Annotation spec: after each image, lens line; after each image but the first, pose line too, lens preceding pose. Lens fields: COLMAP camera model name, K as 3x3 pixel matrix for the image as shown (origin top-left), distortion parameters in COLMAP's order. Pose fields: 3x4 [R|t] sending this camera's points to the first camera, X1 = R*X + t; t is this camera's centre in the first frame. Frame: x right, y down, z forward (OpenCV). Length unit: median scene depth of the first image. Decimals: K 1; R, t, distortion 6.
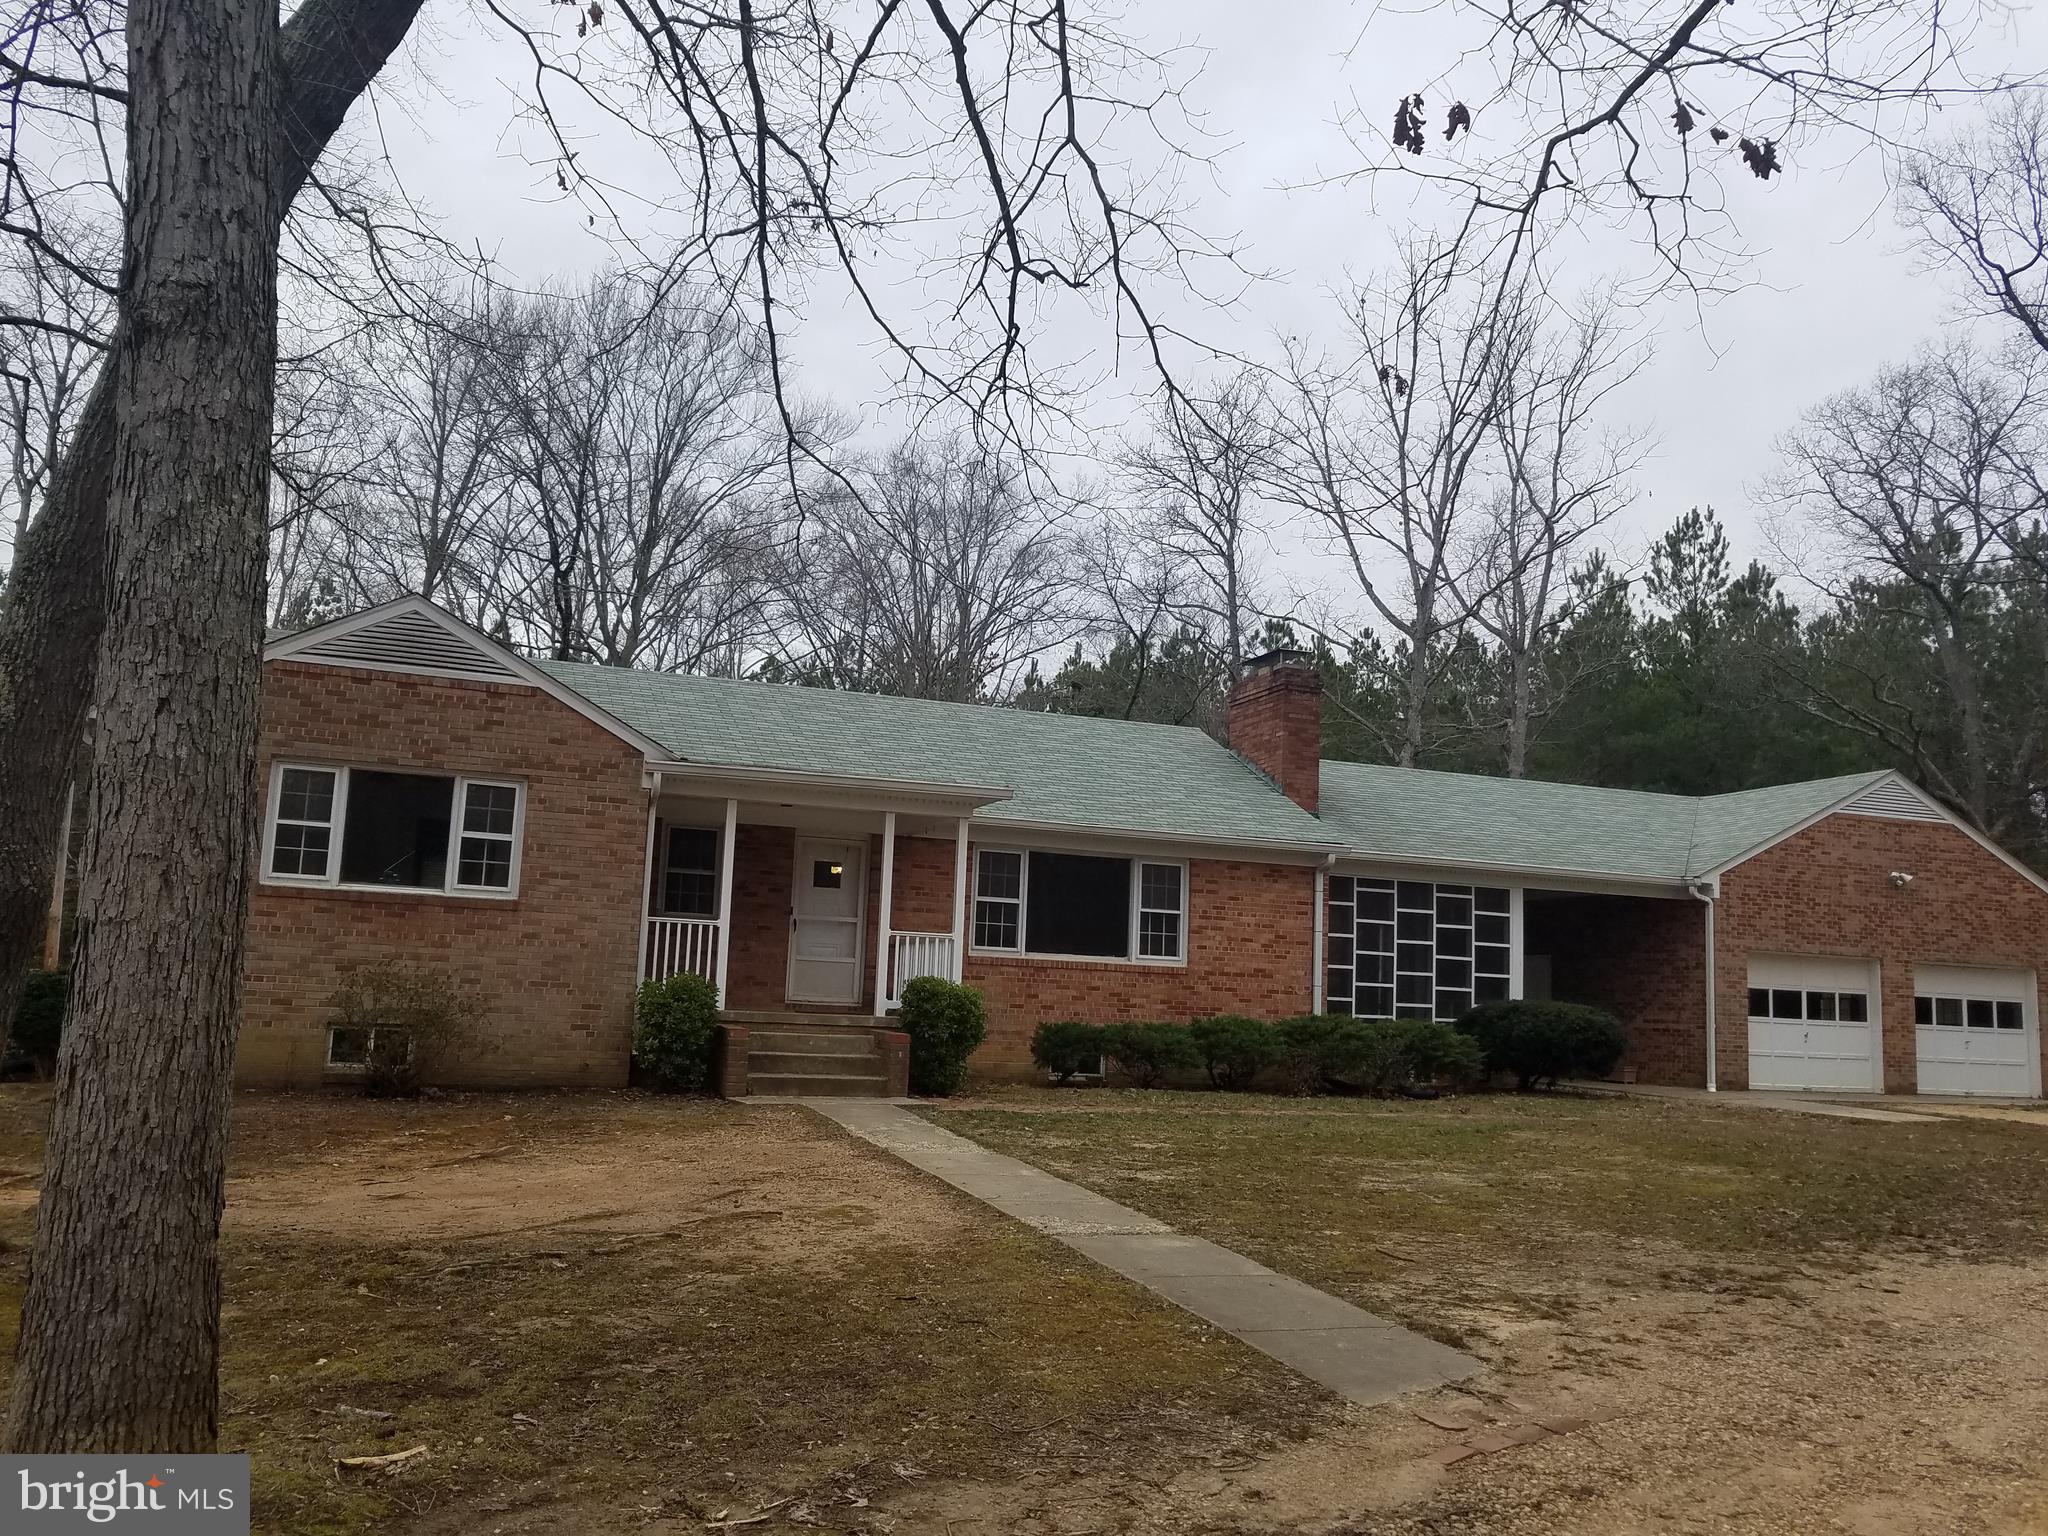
lens RADIAL K [[1597.1, 0, 1031.2], [0, 1597.1, 779.1], [0, 0, 1]] dist [-0.007774, 0.004647]
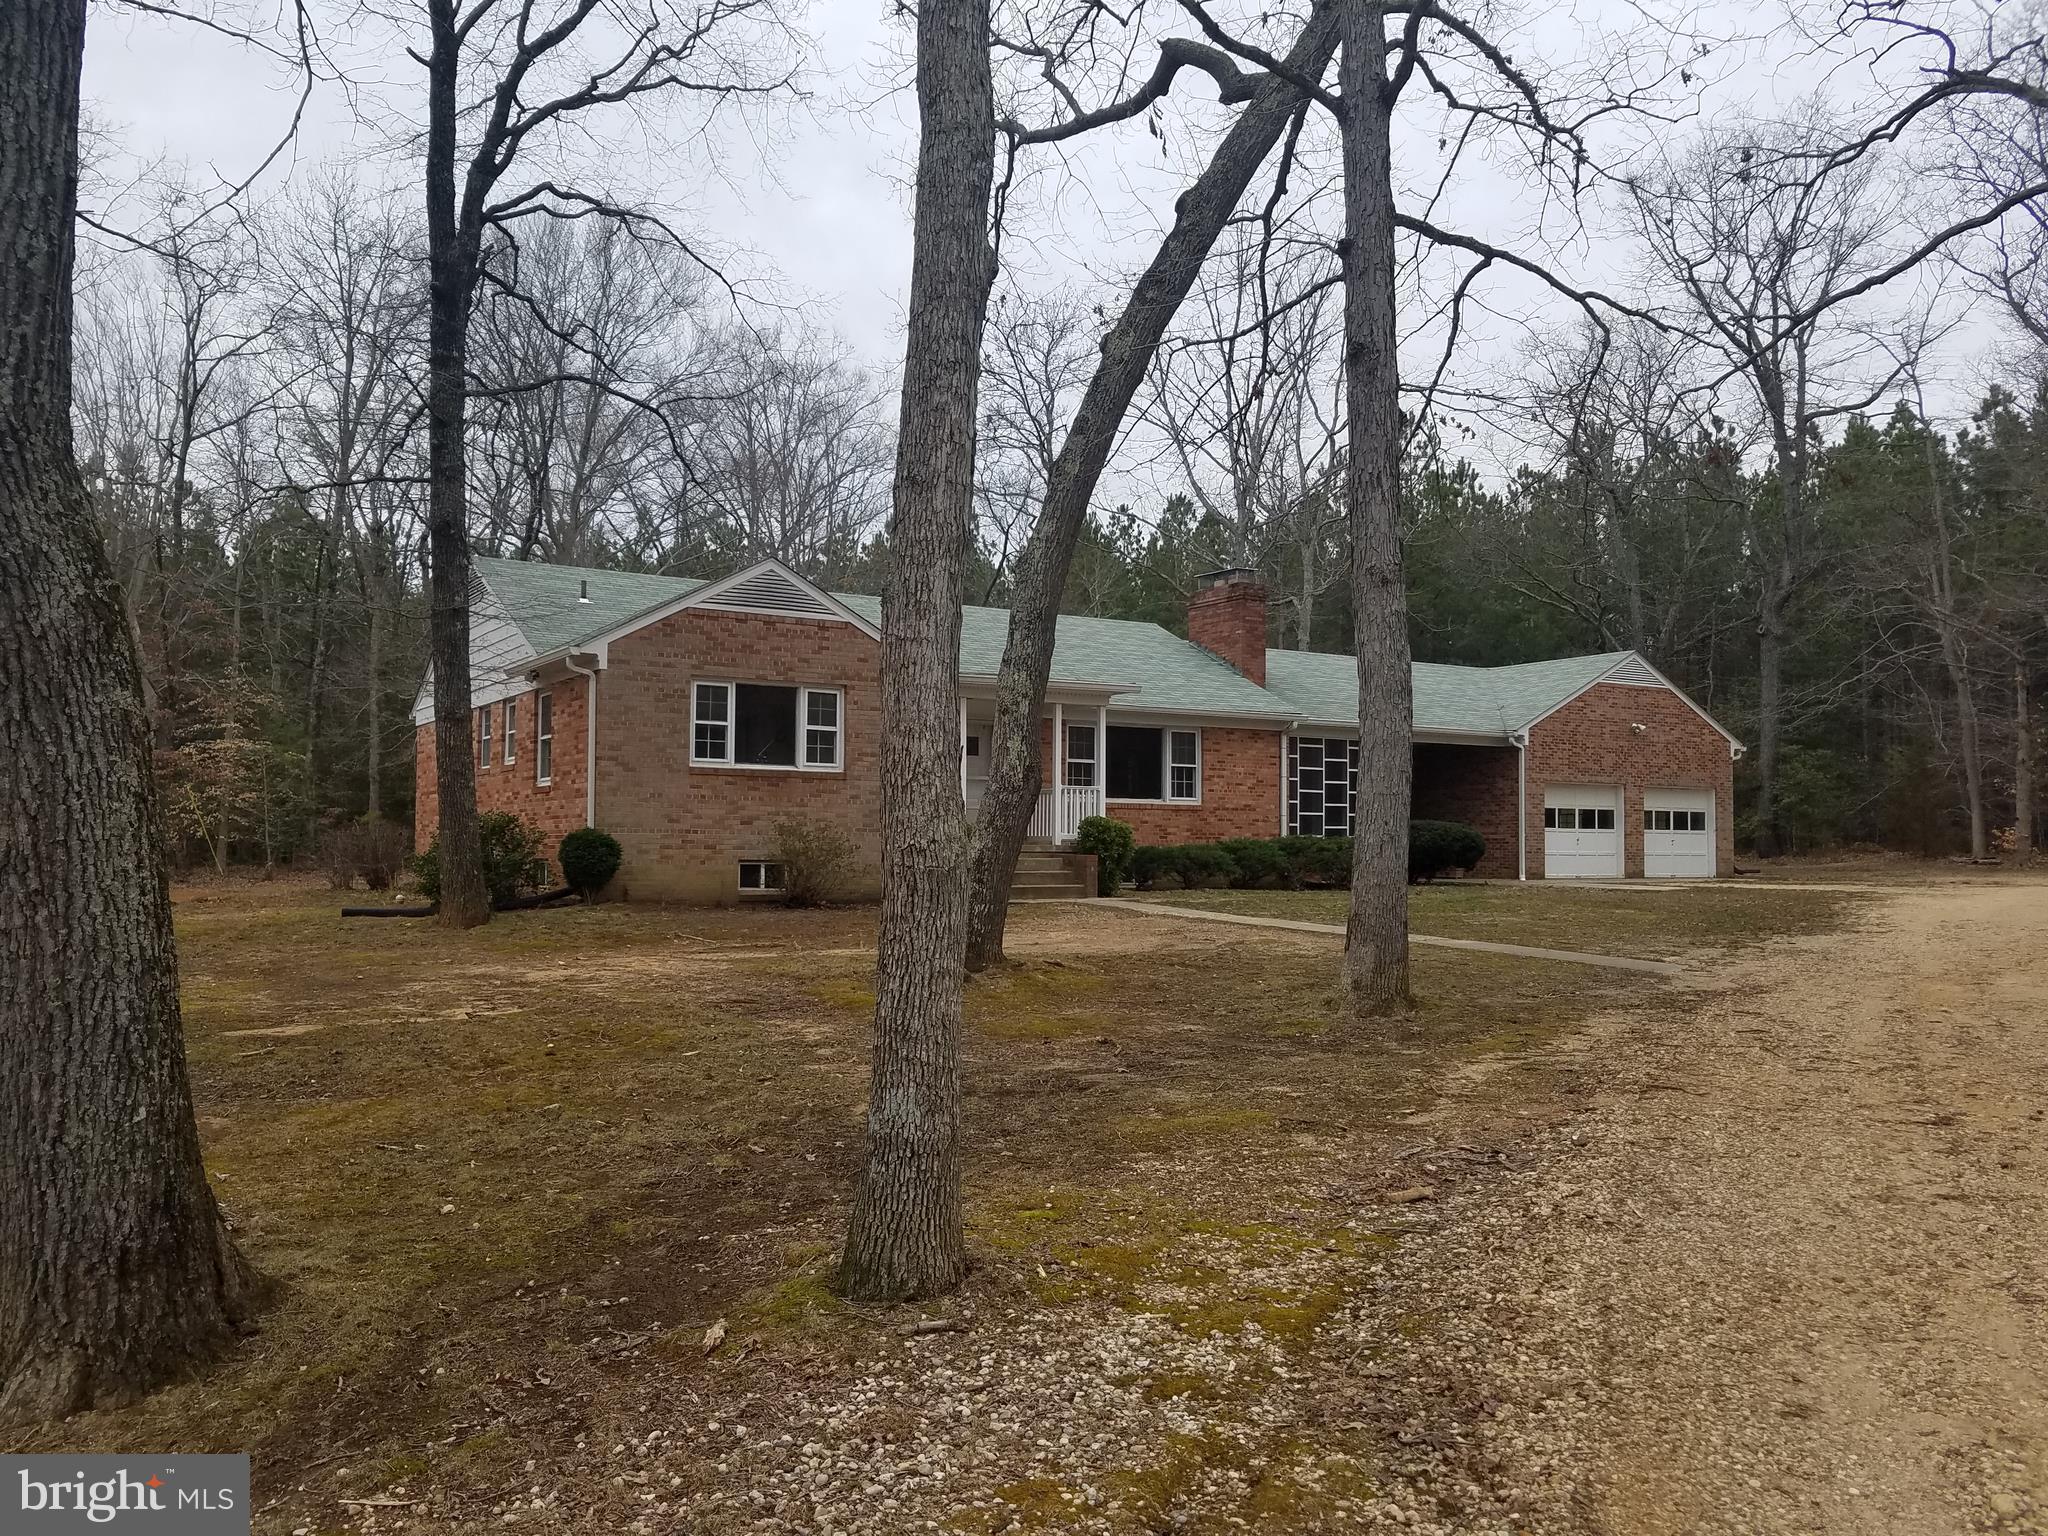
lens RADIAL K [[1593.8, 0, 1025.1], [0, 1593.8, 763.4], [0, 0, 1]] dist [-0.007083, -0.002341]
pose [[0.976662, -0.026115, 0.213188, -0.314291], [0.007240, 0.996019, 0.088841, -0.038995], [-0.214660, -0.085224, 0.972964, -0.287056]]
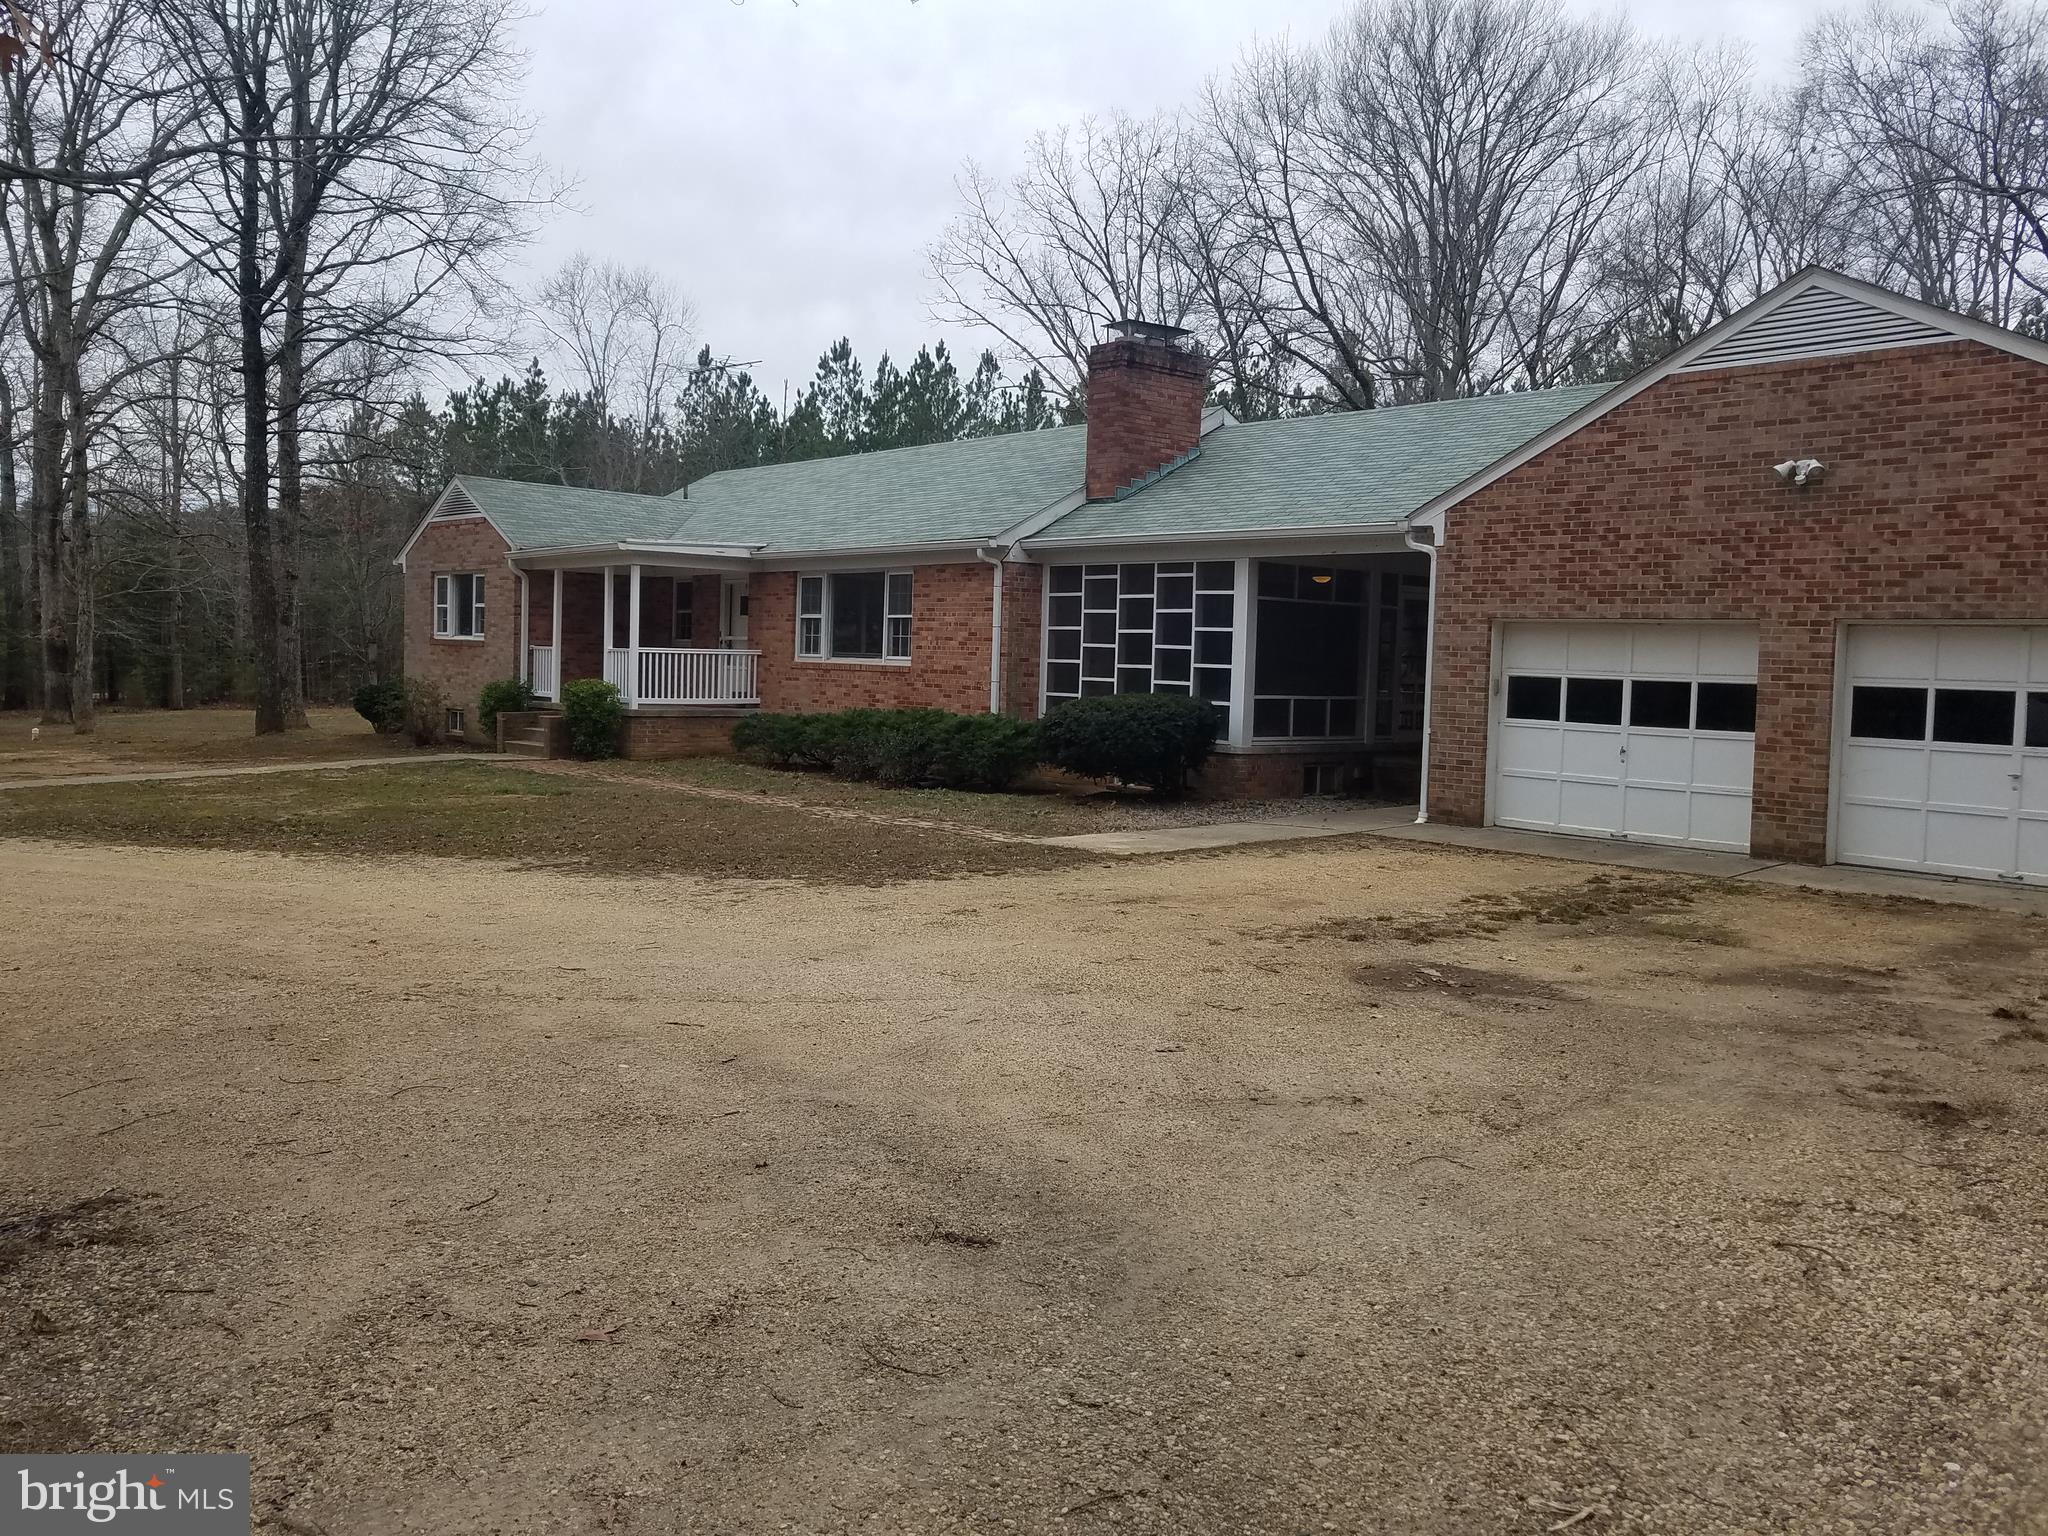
lens RADIAL K [[1657.9, 0, 963.3], [0, 1657.9, 759.9], [0, 0, 1]] dist [0.009625, 0.003023]
pose [[0.354826, 0.028018, -0.934513, 1.052512], [0.116234, 0.990474, 0.073829, 0.091590], [0.927679, -0.134819, 0.348189, 0.565431]]
